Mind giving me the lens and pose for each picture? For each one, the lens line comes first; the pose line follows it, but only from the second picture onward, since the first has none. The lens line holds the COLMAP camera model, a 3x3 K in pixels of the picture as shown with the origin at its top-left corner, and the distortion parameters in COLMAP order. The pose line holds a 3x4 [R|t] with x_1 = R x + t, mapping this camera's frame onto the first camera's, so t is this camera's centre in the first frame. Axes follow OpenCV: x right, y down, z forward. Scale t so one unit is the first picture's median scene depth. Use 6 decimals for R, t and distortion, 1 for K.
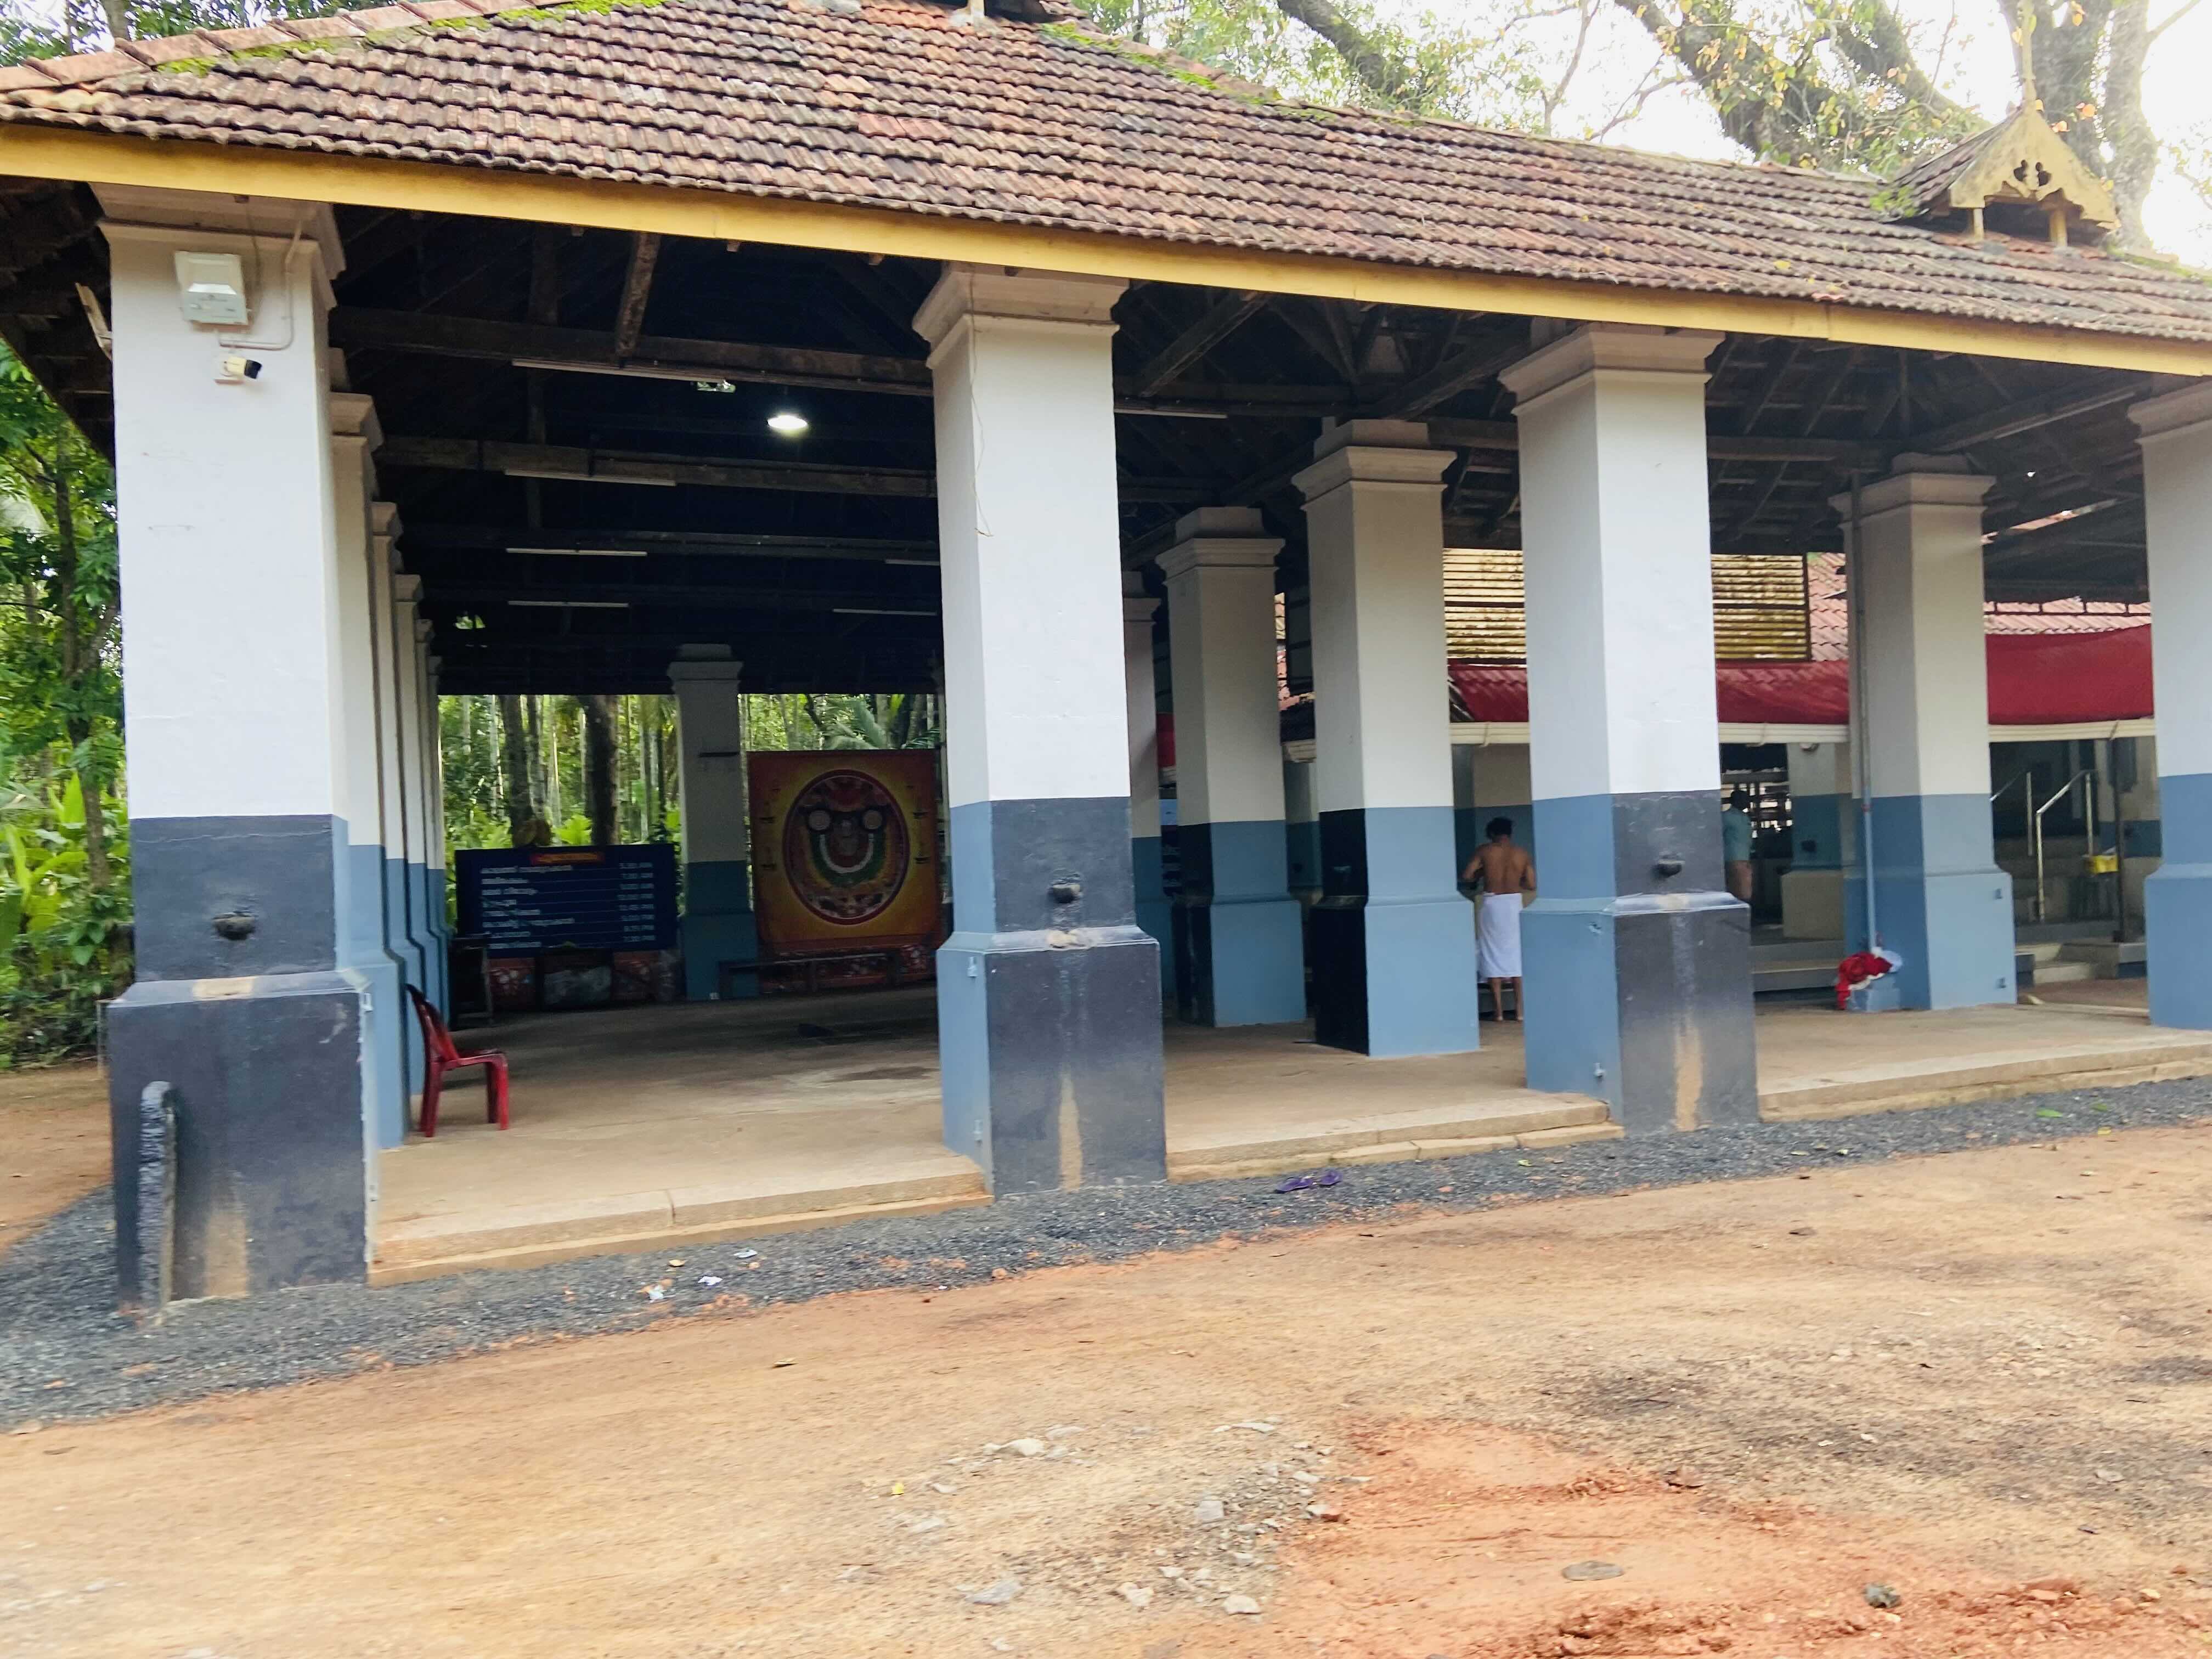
lens RADIAL K [[1636.3, 0, 1076.1], [0, 1636.3, 829.6], [0, 0, 1]] dist [0.093461, -0.122382]
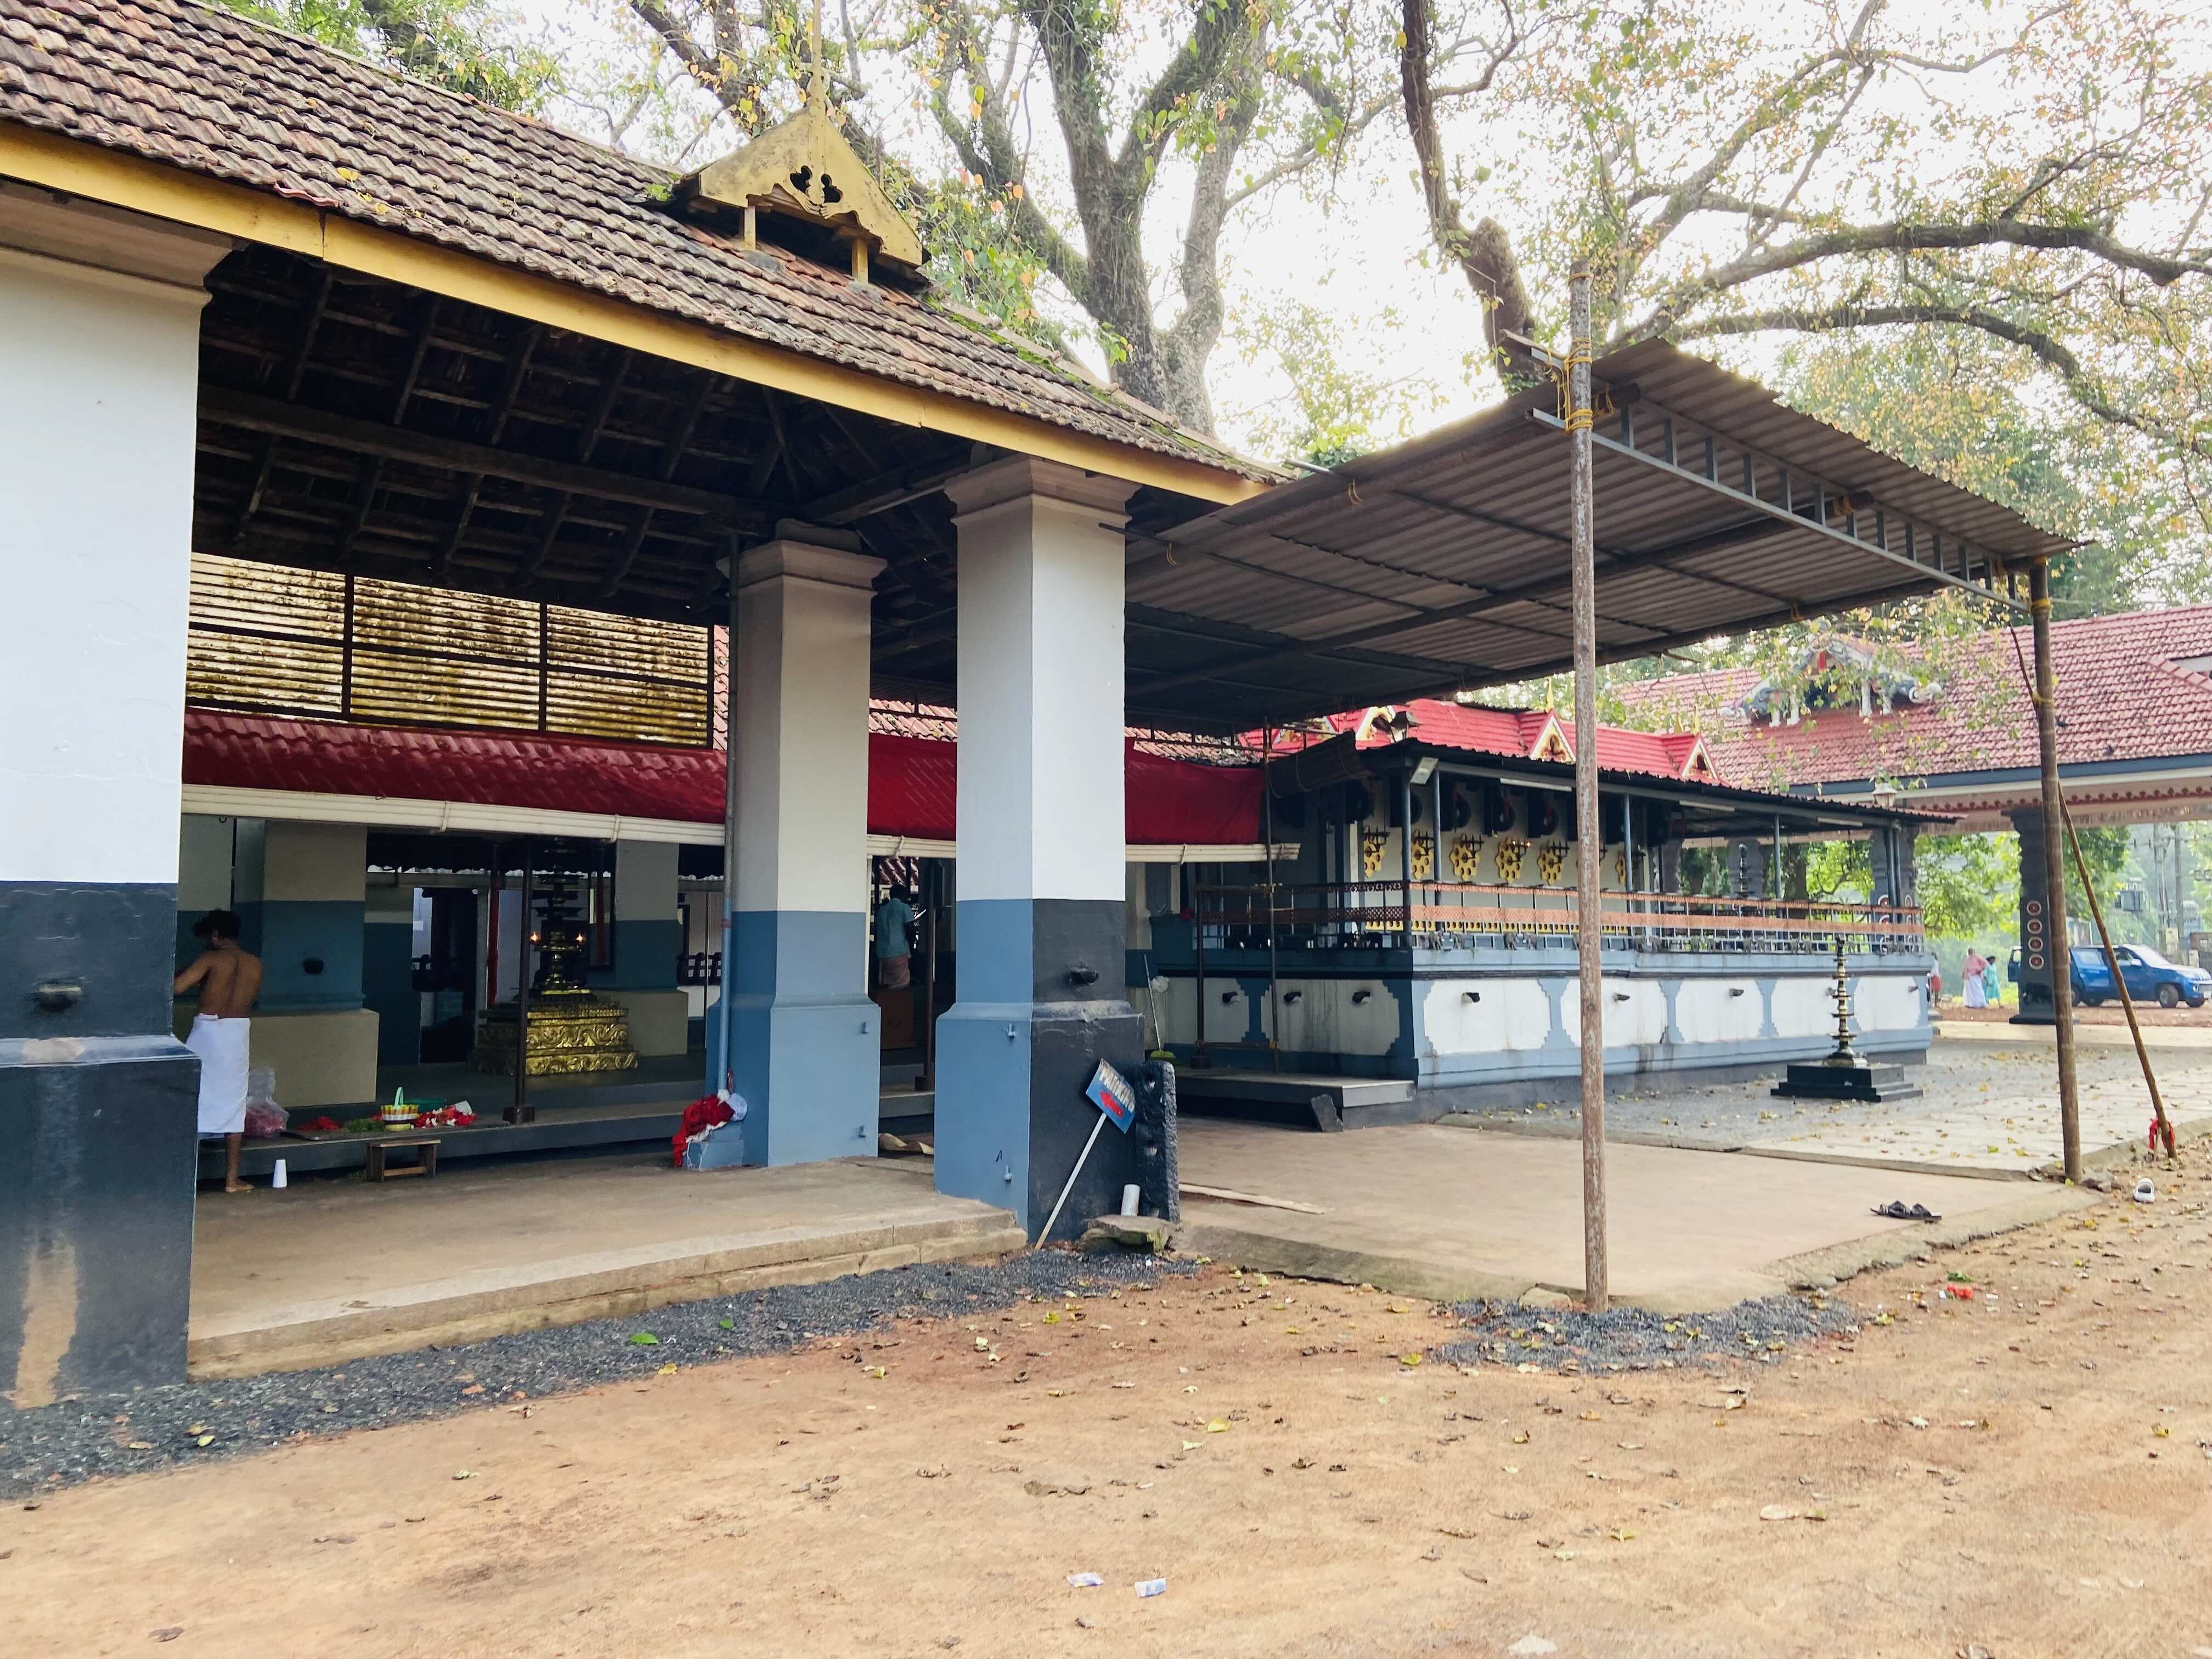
lens RADIAL K [[1636.7, 0, 1104.0], [0, 1636.7, 781.0], [0, 0, 1]] dist [0.132421, -0.136258]
pose [[0.922797, 0.080651, 0.376751, 0.388510], [-0.046529, 0.994017, -0.098823, -0.012691], [-0.382467, 0.073664, 0.921028, 0.169484]]
